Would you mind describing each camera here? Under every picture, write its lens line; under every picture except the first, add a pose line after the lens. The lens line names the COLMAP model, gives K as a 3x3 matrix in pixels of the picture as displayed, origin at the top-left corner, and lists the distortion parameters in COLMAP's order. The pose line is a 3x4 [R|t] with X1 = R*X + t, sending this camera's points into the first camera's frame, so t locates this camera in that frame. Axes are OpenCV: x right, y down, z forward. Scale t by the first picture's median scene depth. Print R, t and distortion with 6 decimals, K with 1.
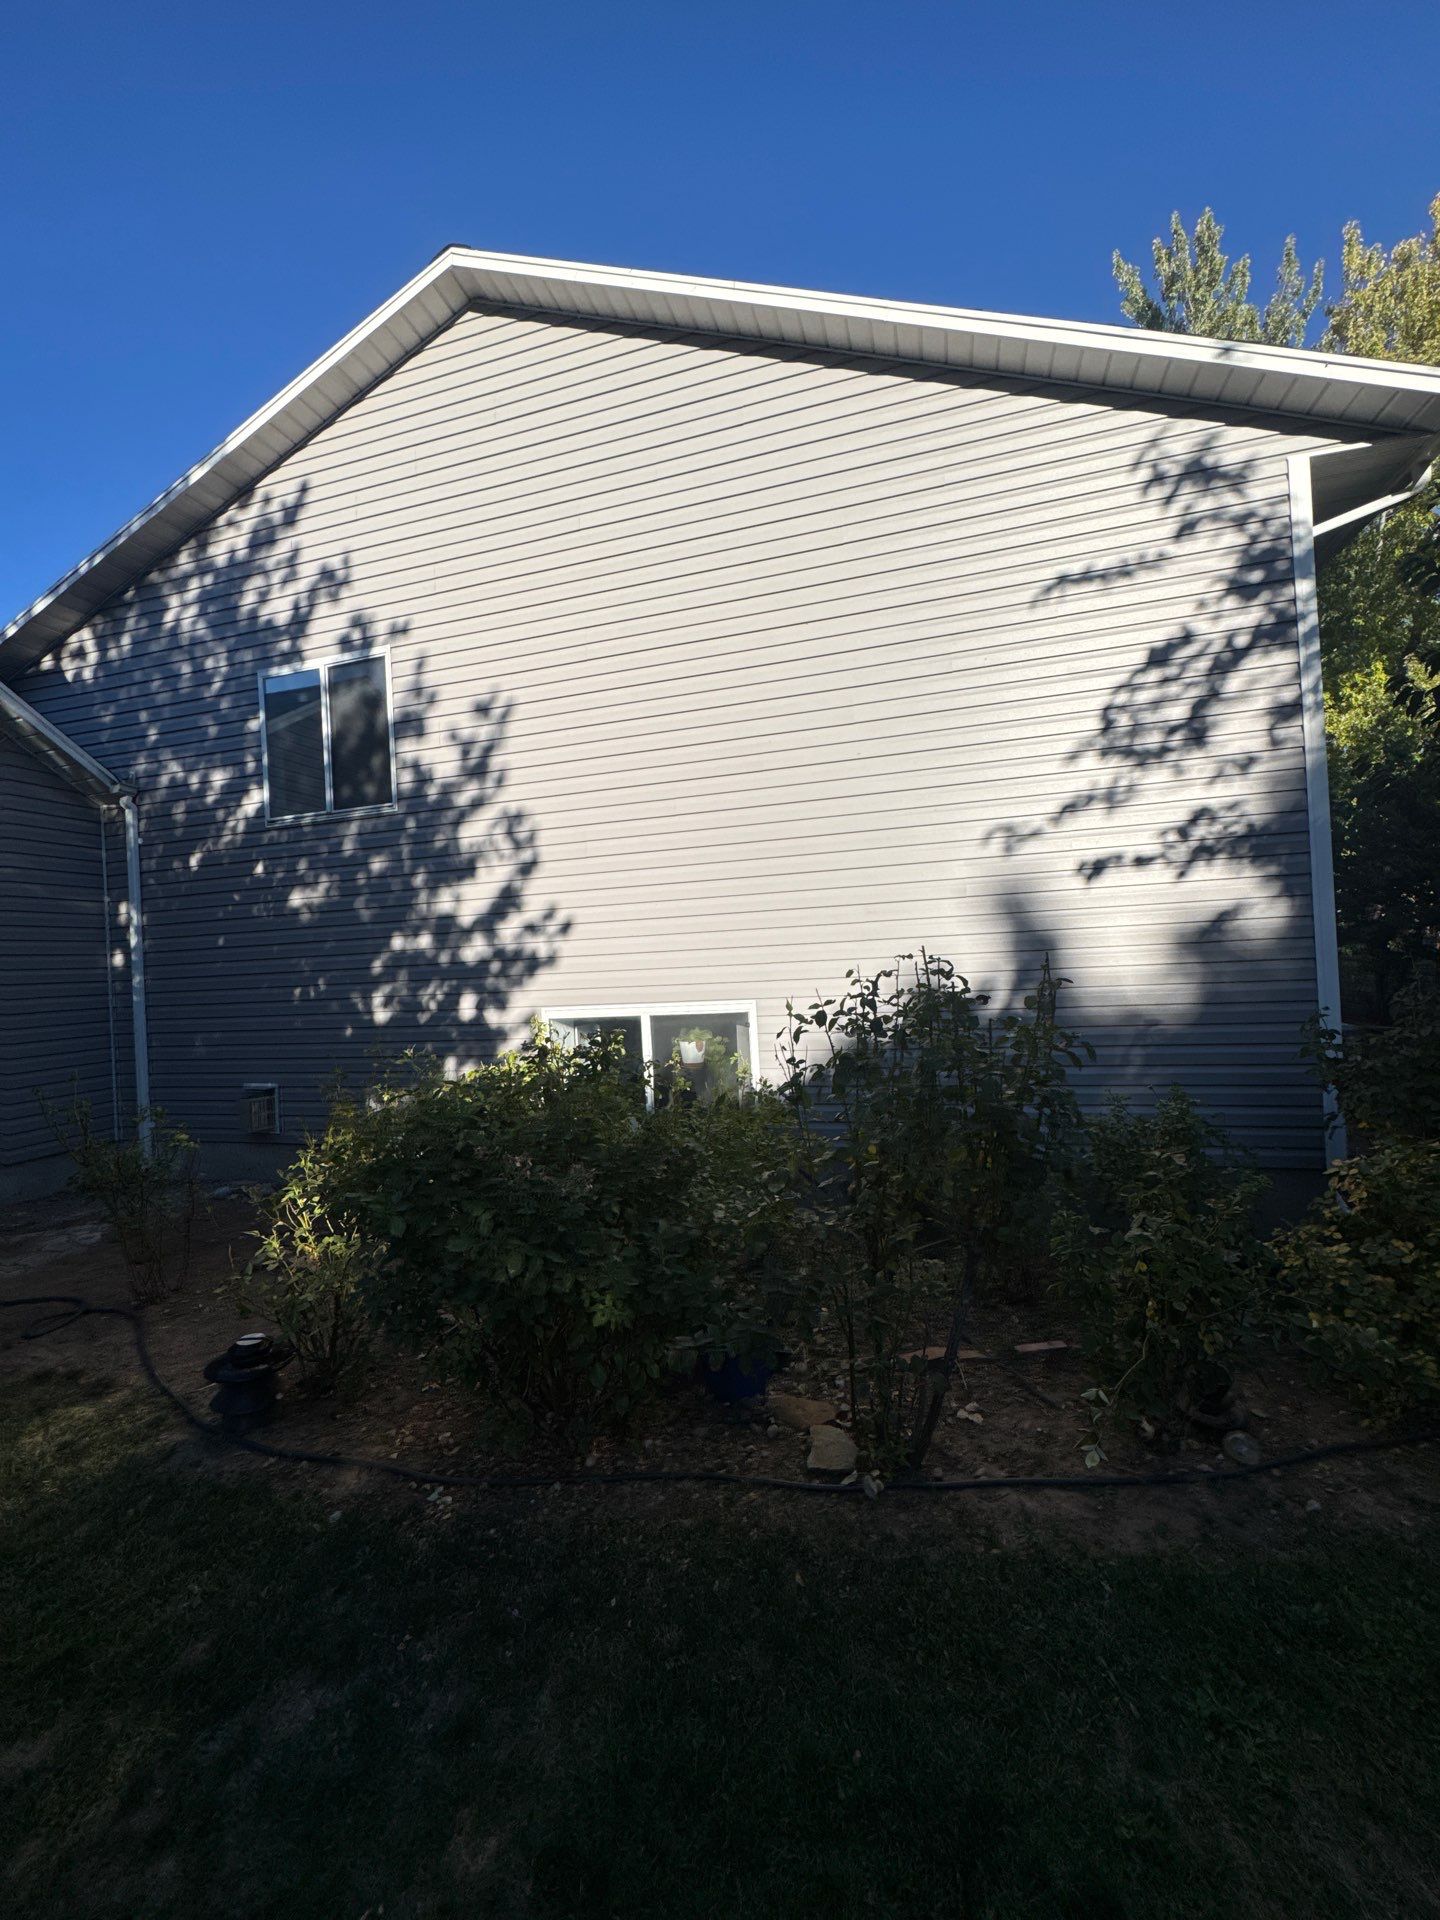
lens RADIAL K [[760.4, 0, 718.2], [0, 760.4, 956.0], [0, 0, 1]] dist [0.001092, 0.000985]
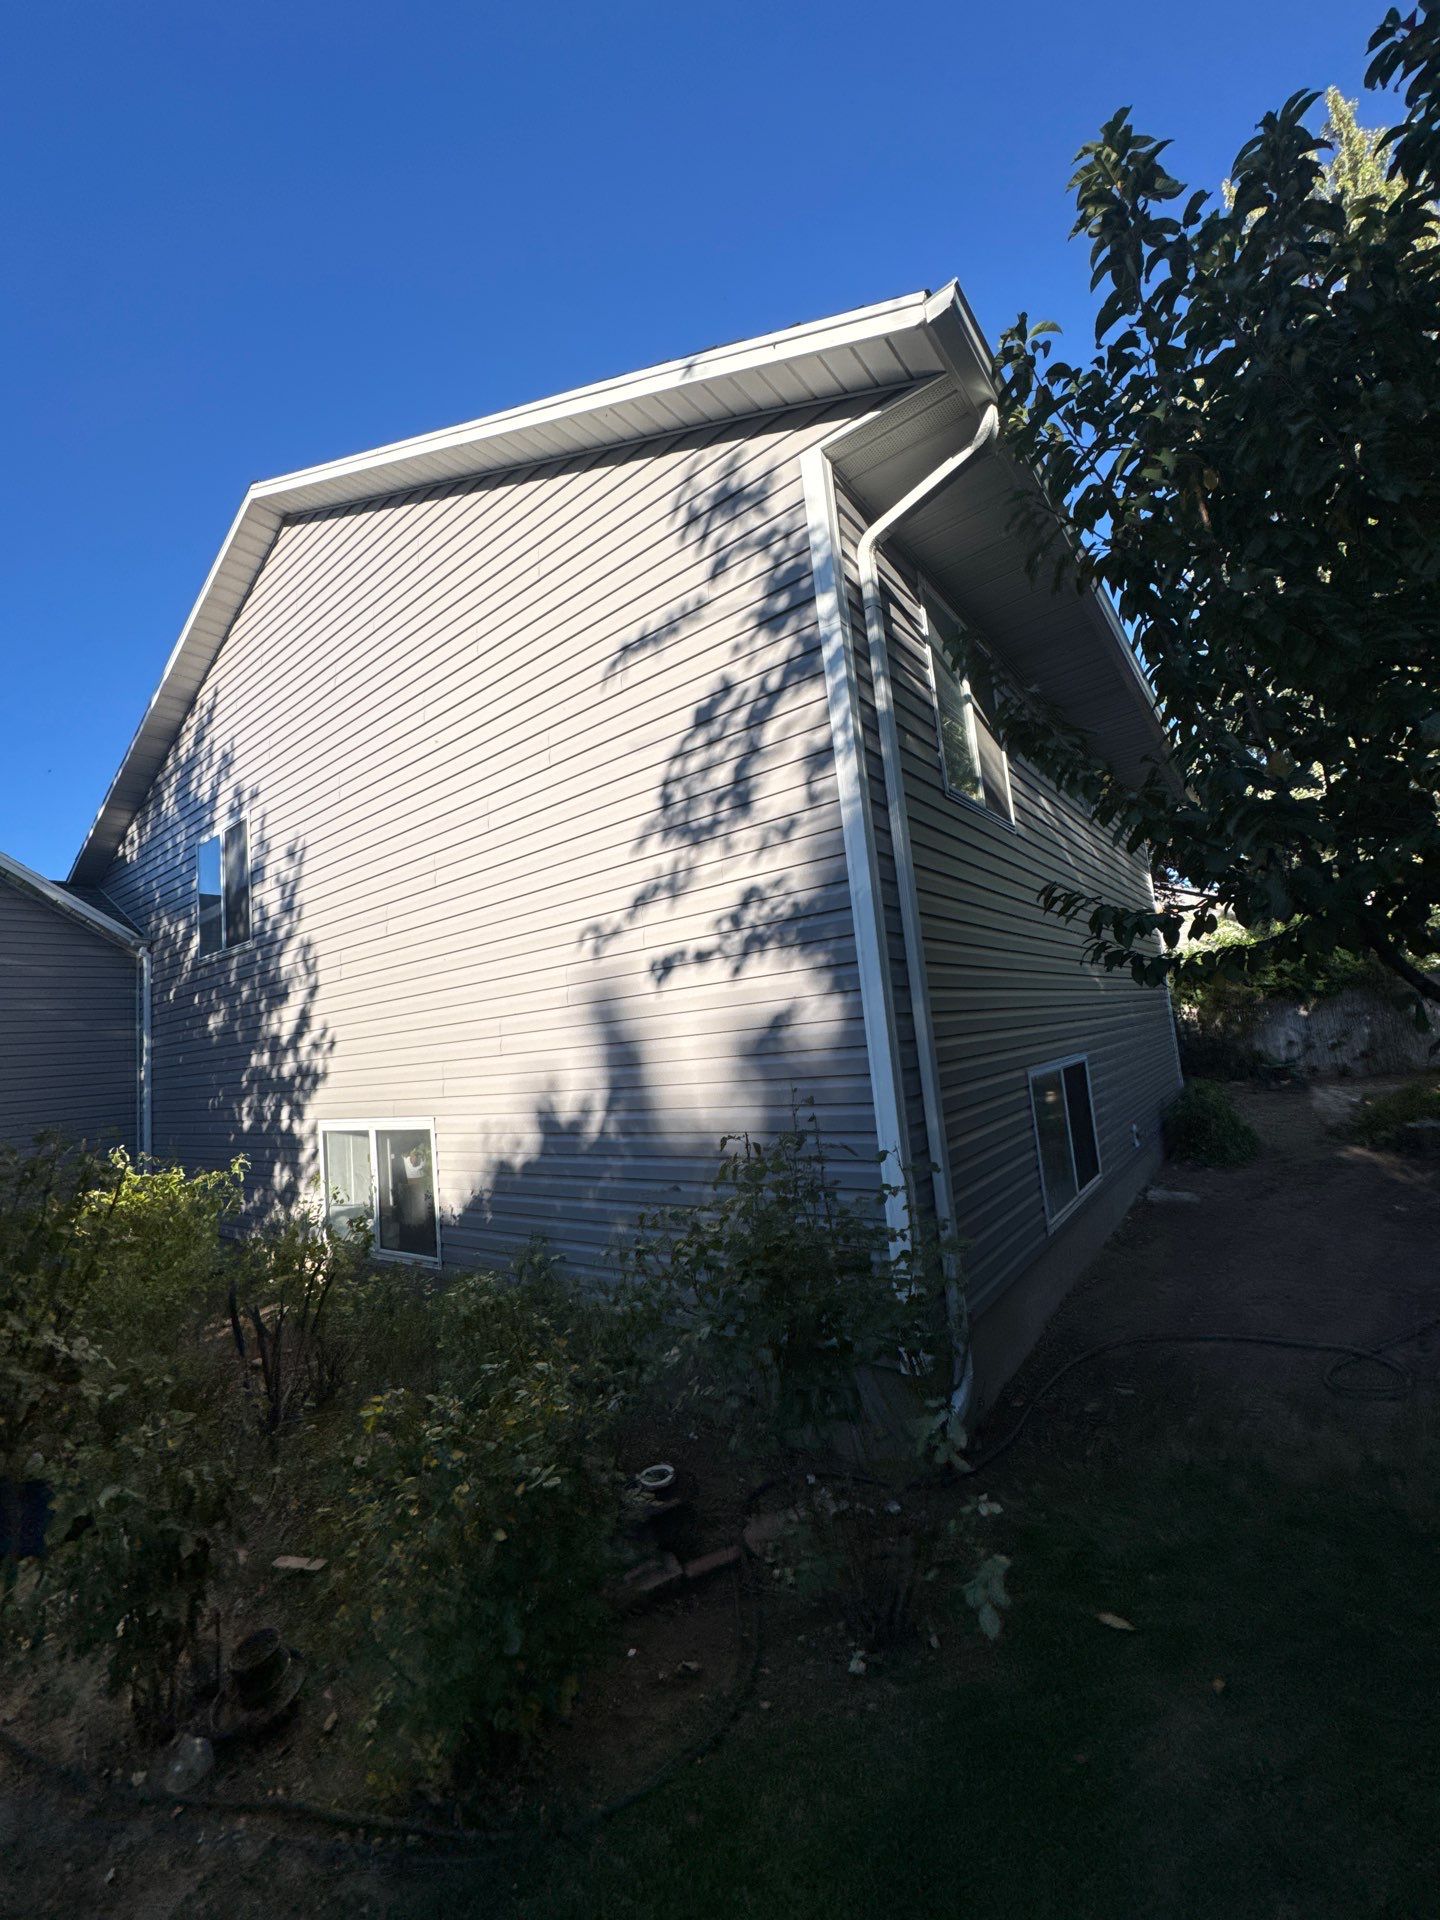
lens RADIAL K [[760.4, 0, 720.3], [0, 760.4, 962.9], [0, 0, 1]] dist [0.001092, 0.000985]
pose [[0.931199, -0.070739, -0.357580, 0.864756], [0.042074, 0.995291, -0.087328, -0.044196], [0.362074, 0.066275, 0.929790, 0.232924]]
